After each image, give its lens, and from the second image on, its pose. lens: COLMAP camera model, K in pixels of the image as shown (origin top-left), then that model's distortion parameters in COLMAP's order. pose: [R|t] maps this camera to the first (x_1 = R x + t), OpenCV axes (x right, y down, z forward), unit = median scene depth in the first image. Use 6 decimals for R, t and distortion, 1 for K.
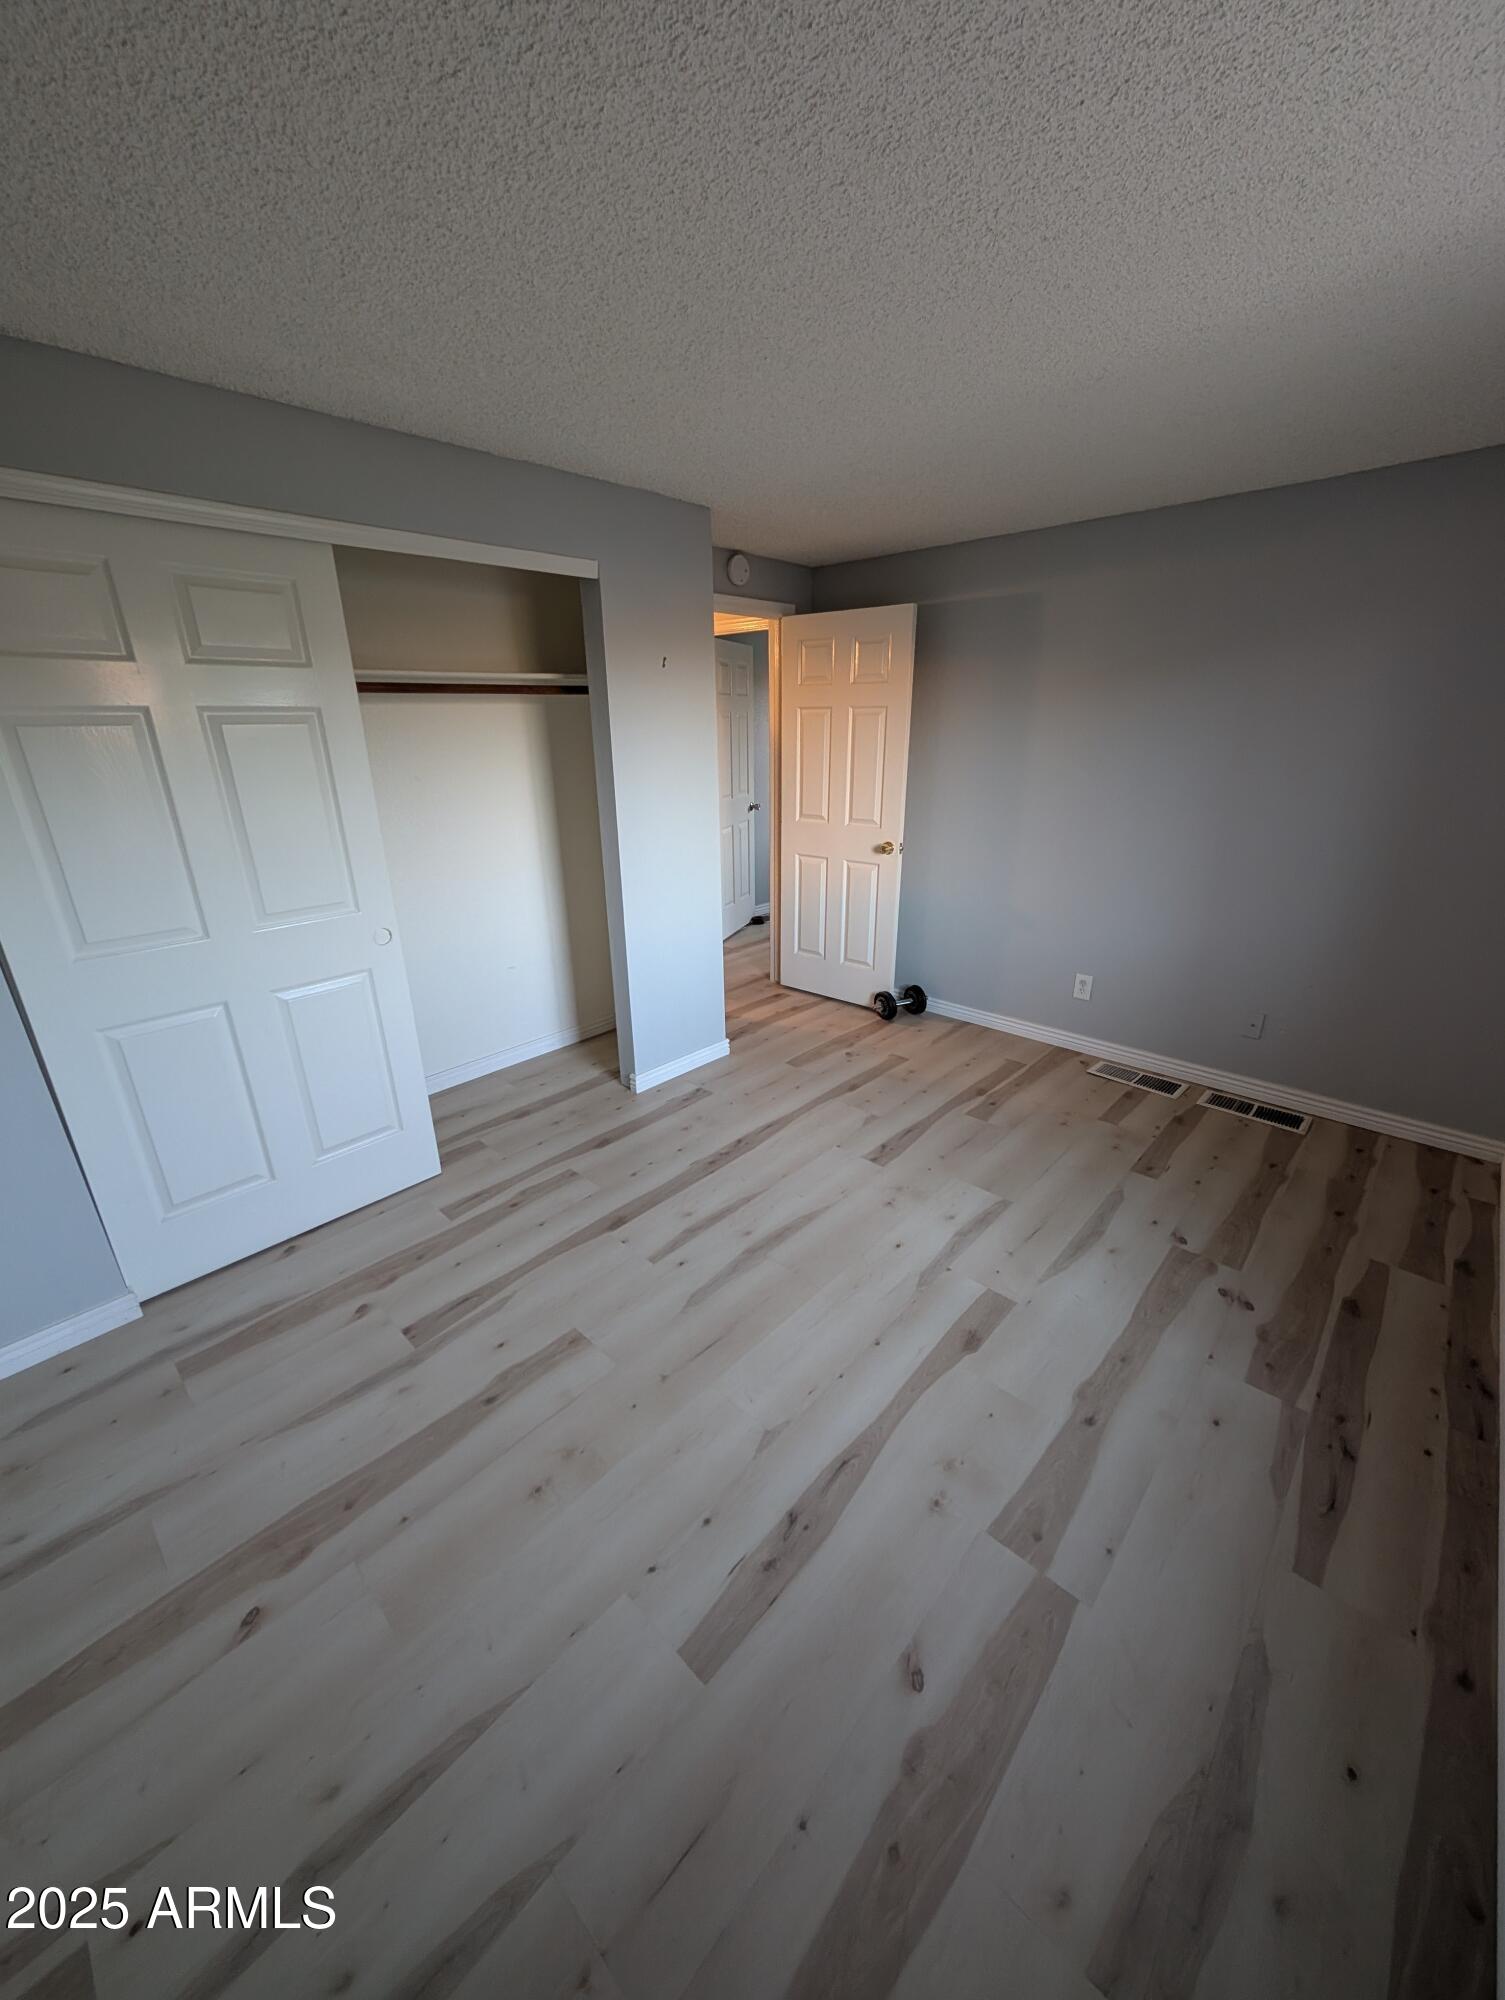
lens RADIAL K [[758.1, 0, 752.5], [0, 758.1, 1000.0], [0, 0, 1]] dist [-0.000522, 0.000192]
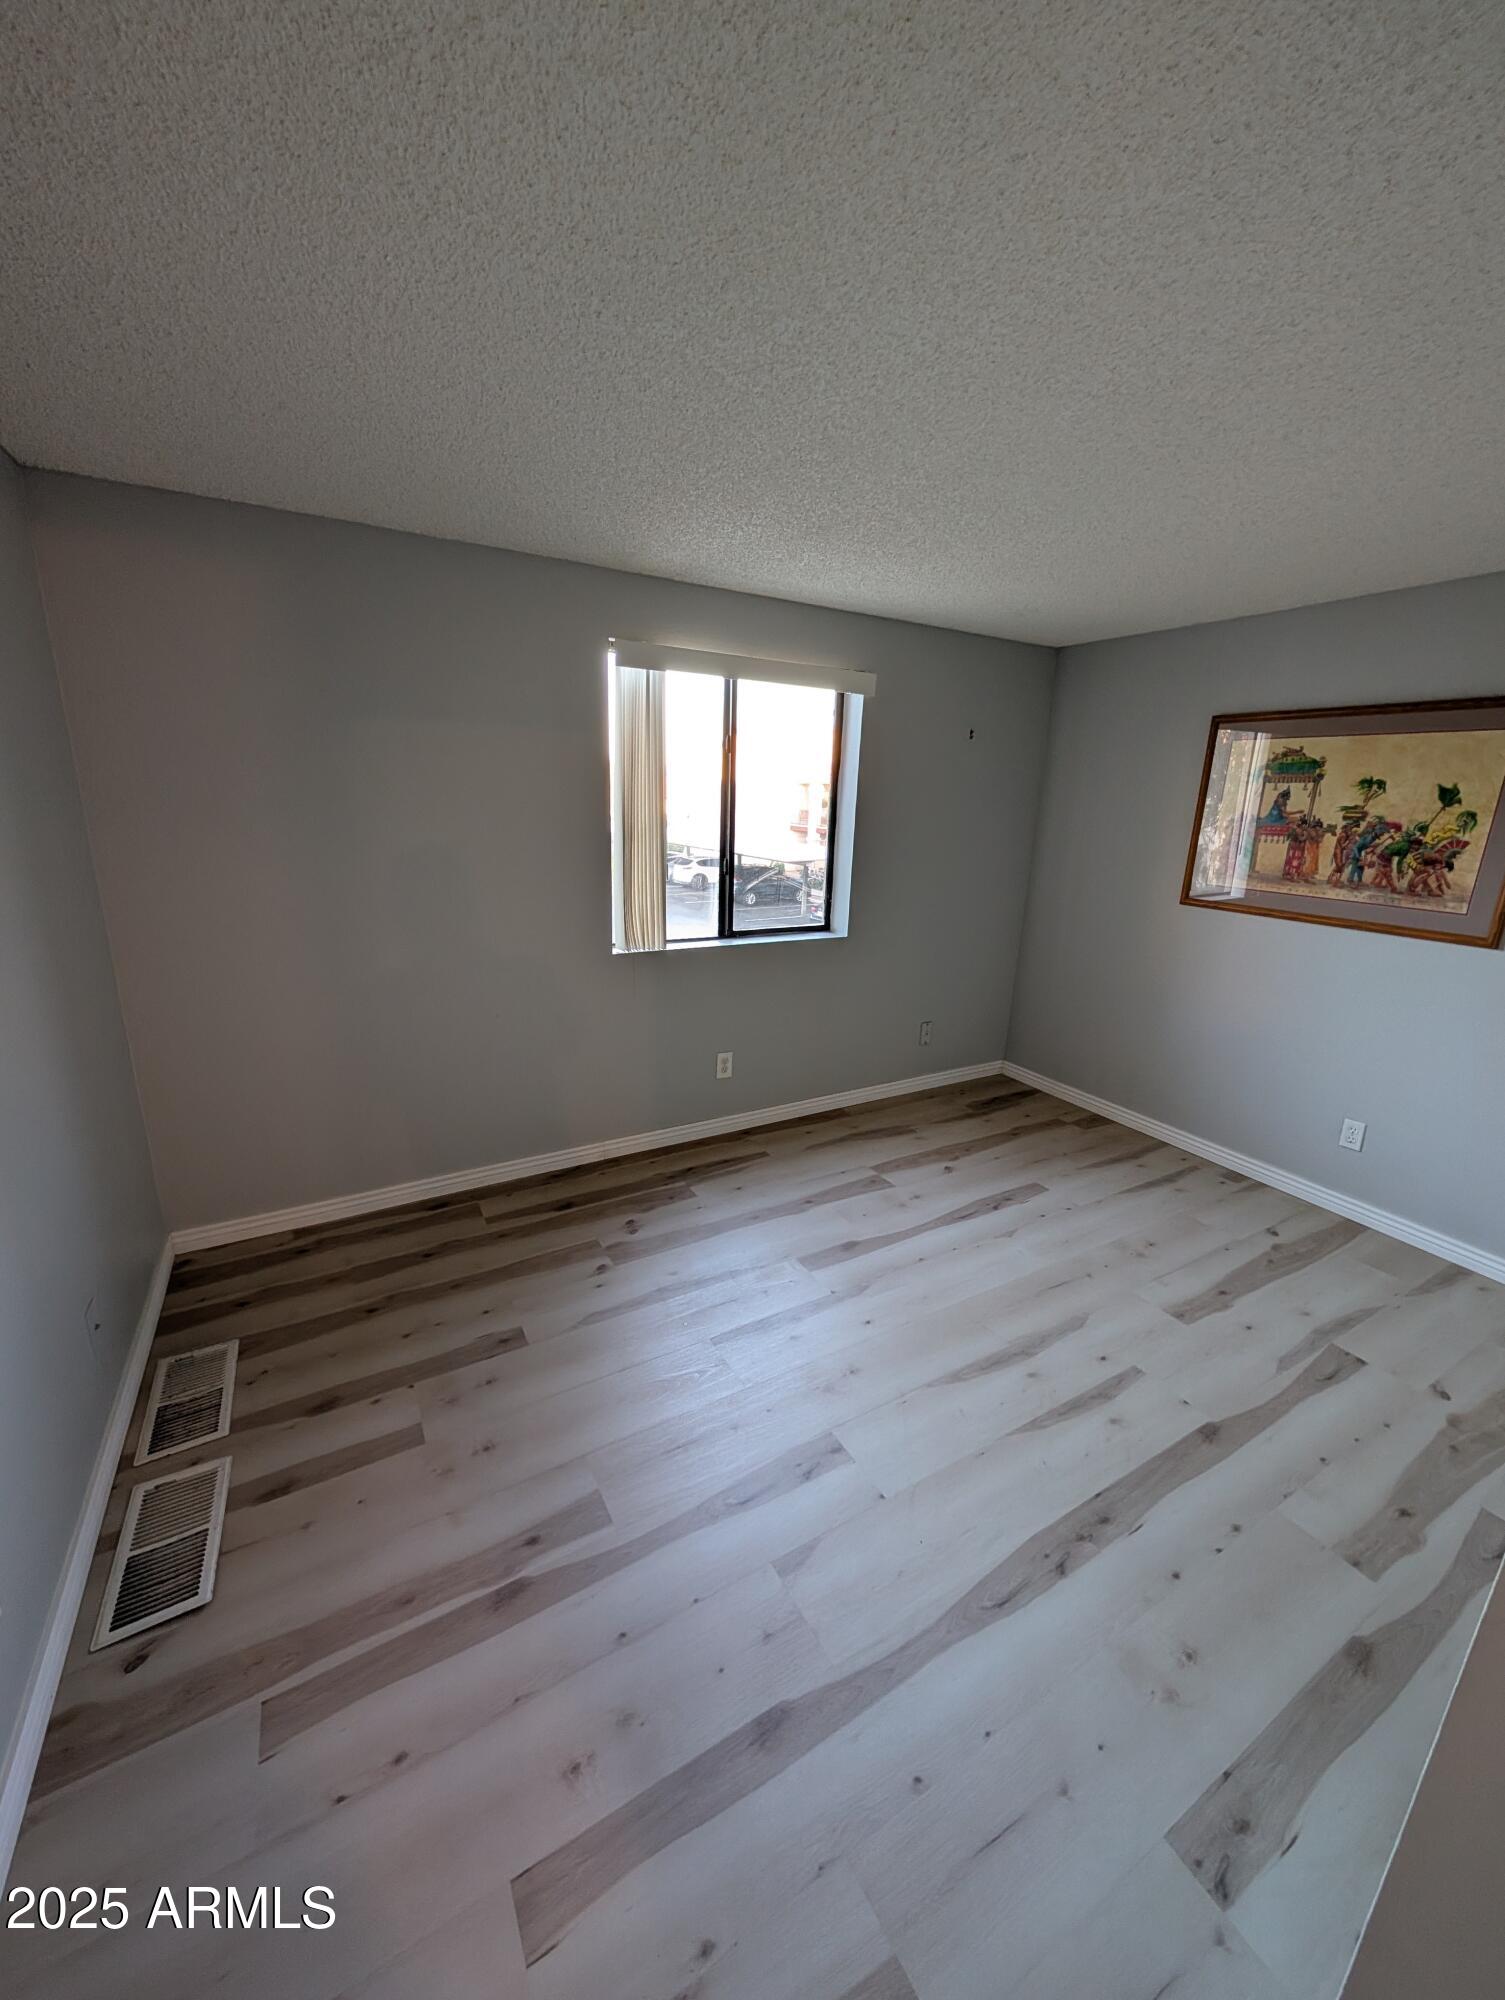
lens RADIAL K [[758.1, 0, 752.5], [0, 758.1, 1000.0], [0, 0, 1]] dist [-0.000522, 0.000192]
pose [[-0.954818, -0.092241, 0.282515, 0.105580], [0.087414, 0.821397, 0.563619, -0.634101], [-0.284046, 0.562849, -0.776221, 1.711604]]
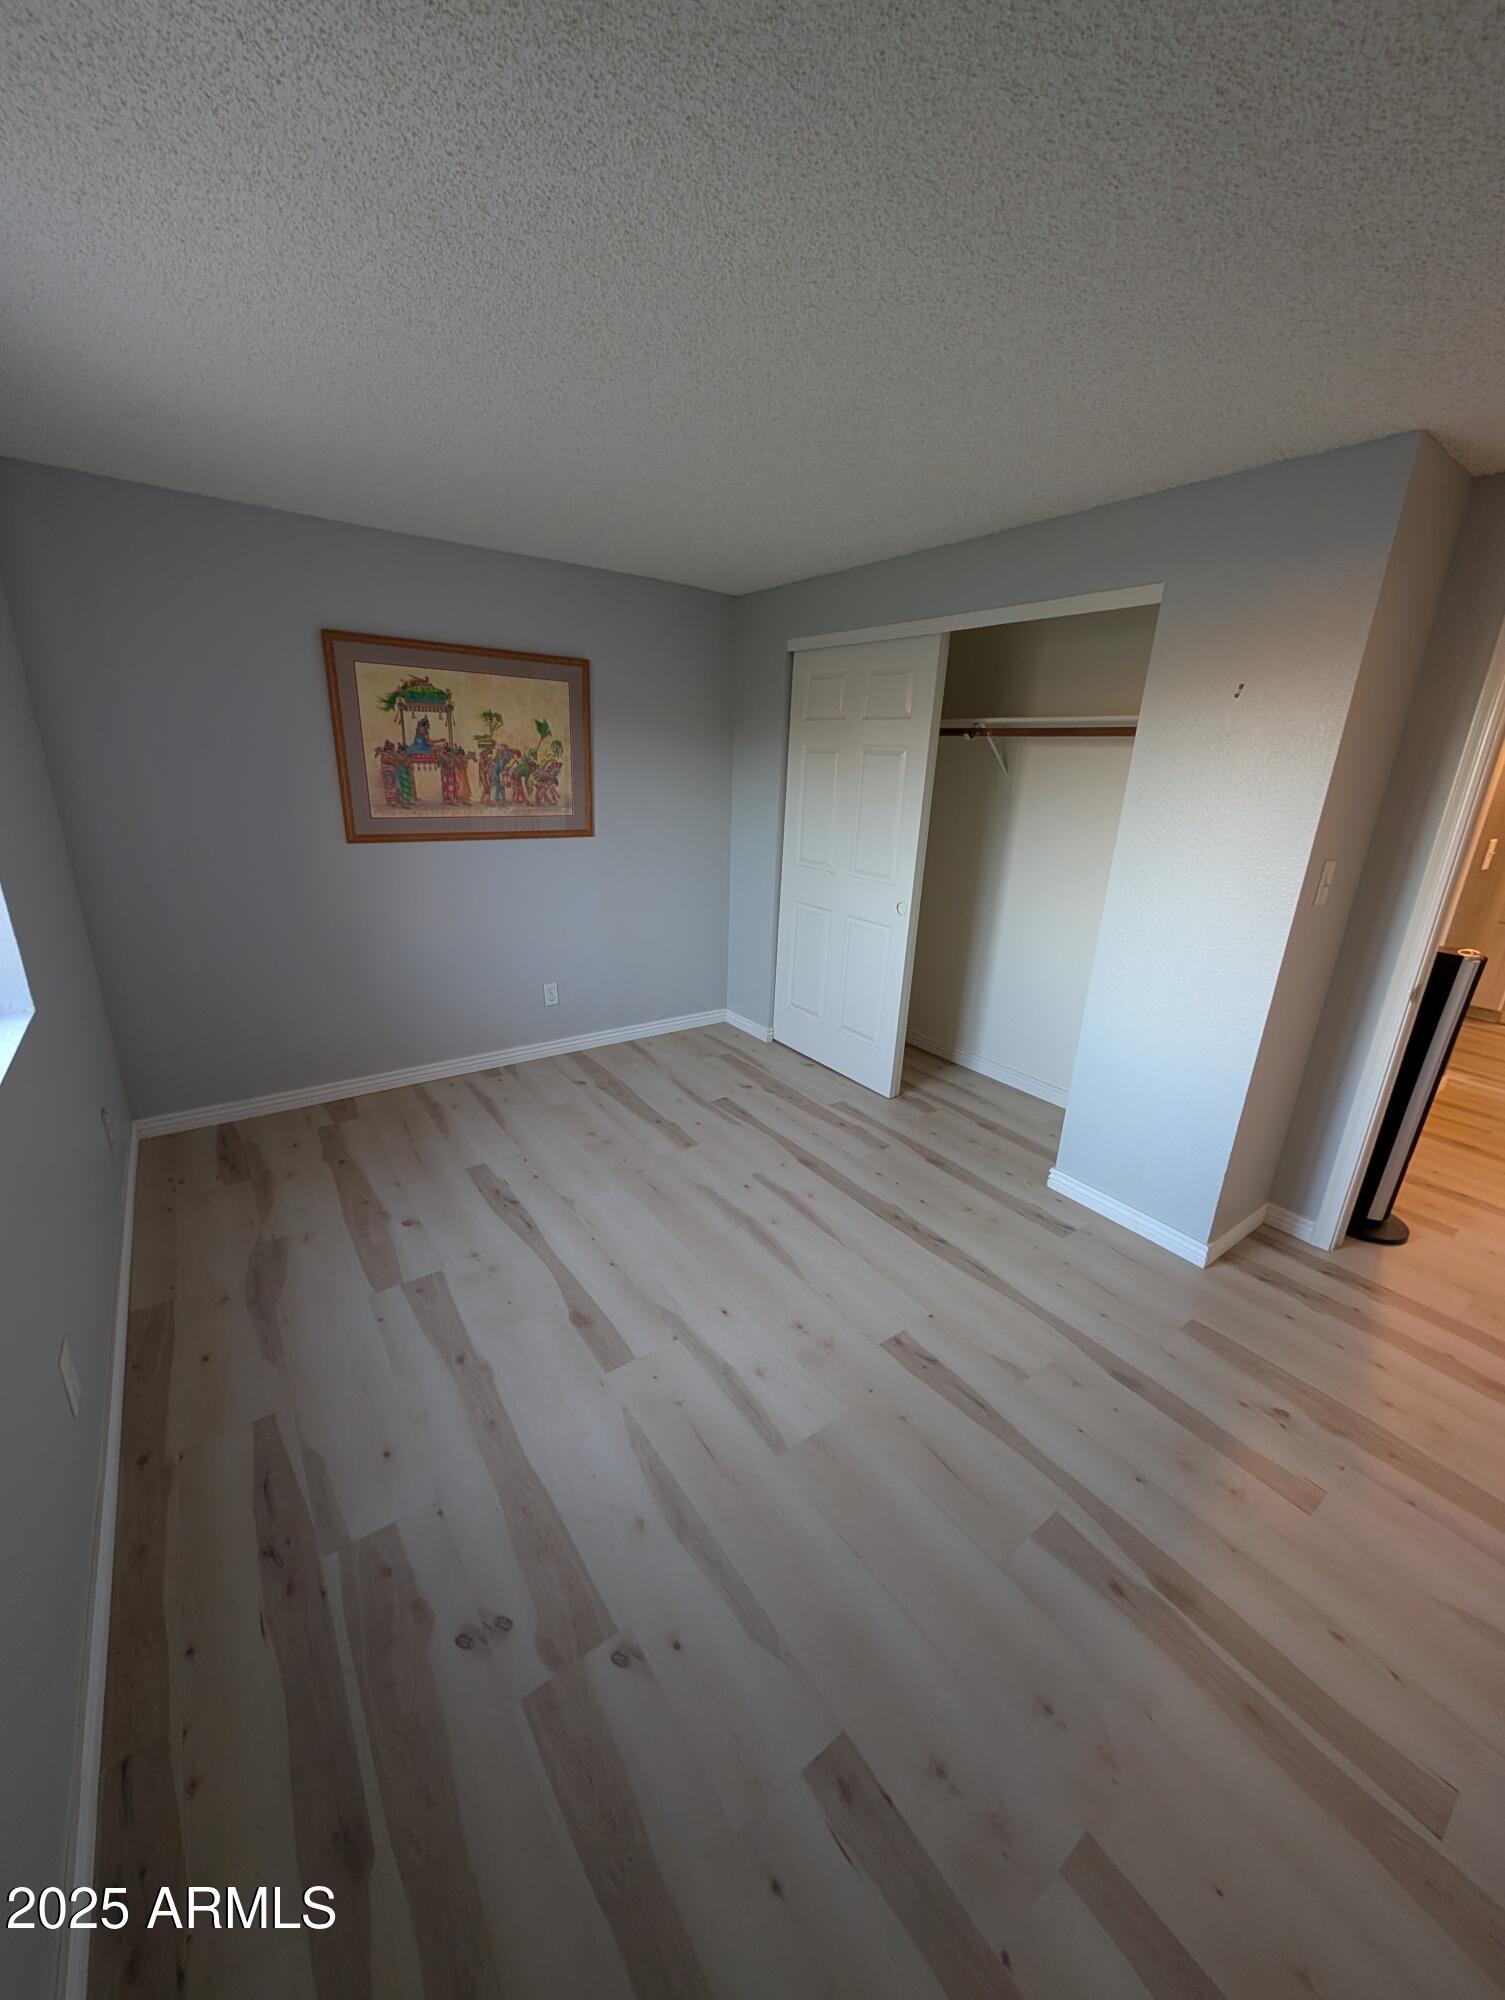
lens RADIAL K [[758.1, 0, 752.5], [0, 758.1, 1000.0], [0, 0, 1]] dist [-0.000522, 0.000192]
pose [[-0.191674, 0.308300, -0.931779, 1.016119], [-0.375701, 0.854021, 0.359856, -0.378700], [0.906703, 0.419045, -0.047865, 0.999740]]
